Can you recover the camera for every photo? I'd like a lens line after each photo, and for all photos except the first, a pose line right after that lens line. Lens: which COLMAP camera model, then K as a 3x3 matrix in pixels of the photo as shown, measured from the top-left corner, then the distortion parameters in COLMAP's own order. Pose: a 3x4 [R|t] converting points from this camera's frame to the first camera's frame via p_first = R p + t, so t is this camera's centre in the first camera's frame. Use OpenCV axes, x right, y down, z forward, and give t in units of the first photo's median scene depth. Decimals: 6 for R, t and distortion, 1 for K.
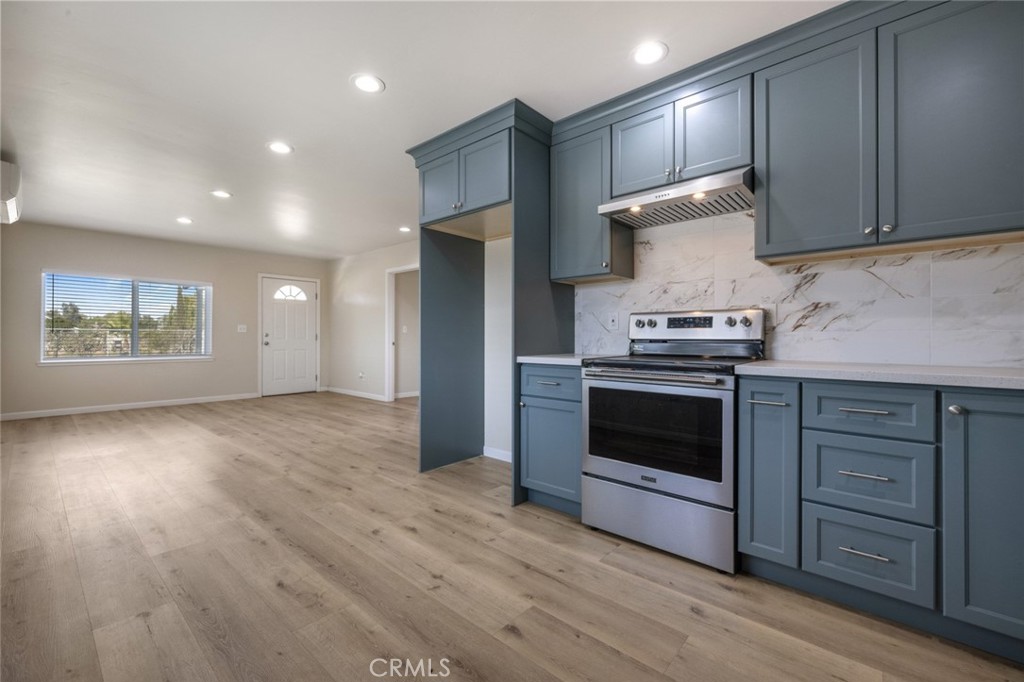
lens RADIAL K [[429.7, 0, 512.9], [0, 429.7, 334.9], [0, 0, 1]] dist [-0.002870, -0.000272]
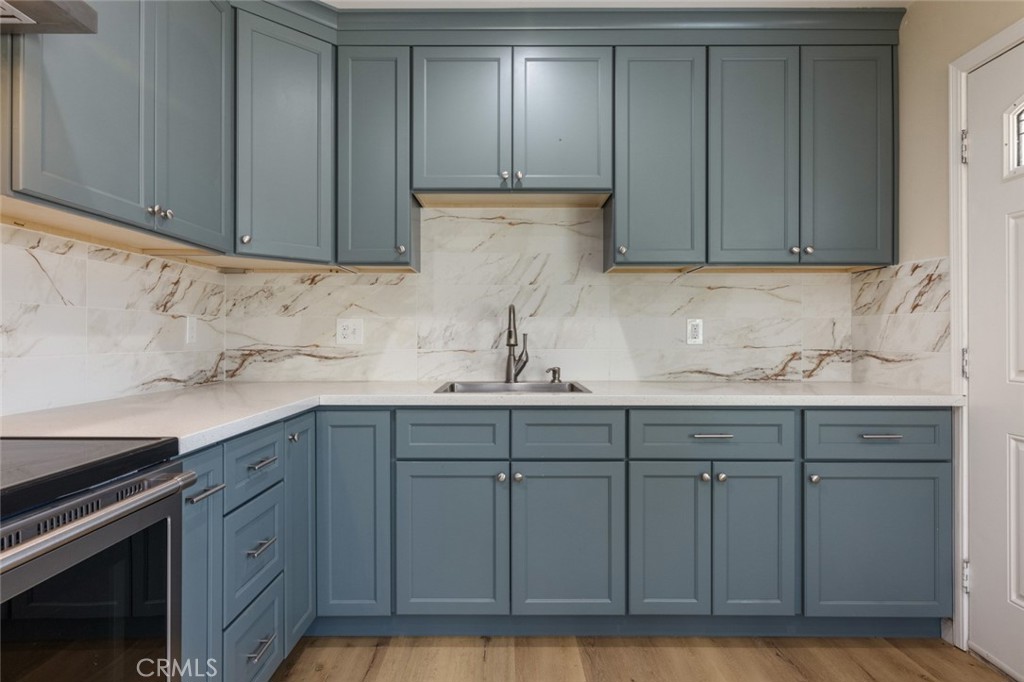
lens RADIAL K [[578.3, 0, 511.9], [0, 578.3, 336.1], [0, 0, 1]] dist [-0.001659, -0.000074]
pose [[-0.663253, -0.000365, 0.748395, -0.195871], [-0.004820, 0.999981, -0.003784, -0.037125], [-0.748379, -0.006116, -0.663243, 1.037294]]
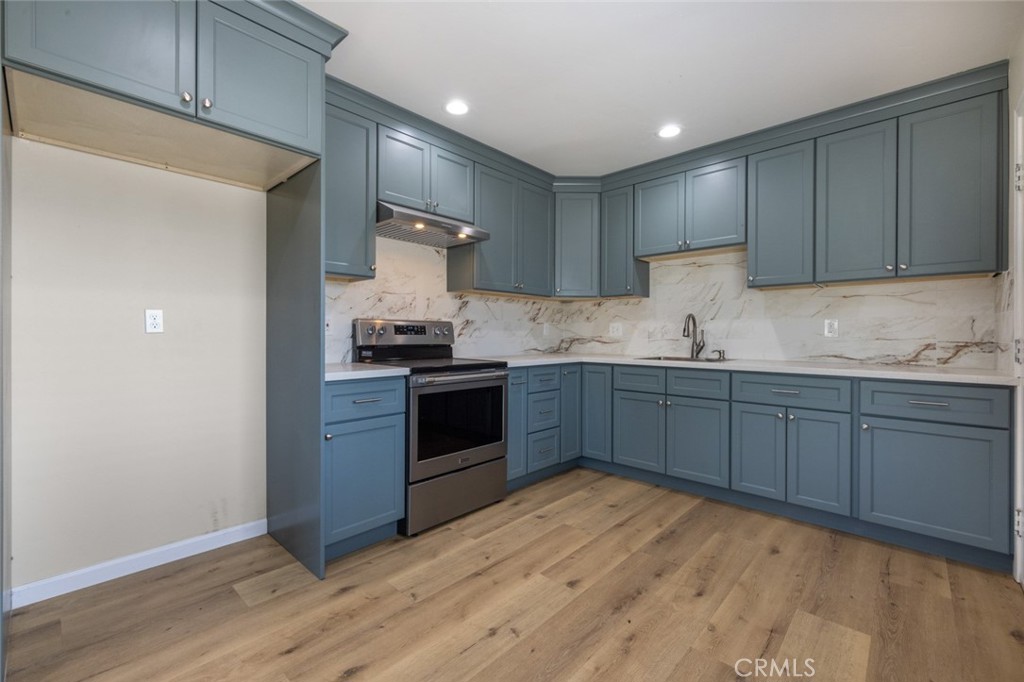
lens RADIAL K [[429.7, 0, 512.9], [0, 429.7, 334.9], [0, 0, 1]] dist [-0.002870, -0.000272]
pose [[0.023310, -0.000978, 0.999728, -0.923120], [-0.008640, 0.999962, 0.001180, -0.024337], [-0.999691, -0.008665, 0.023301, 0.851569]]
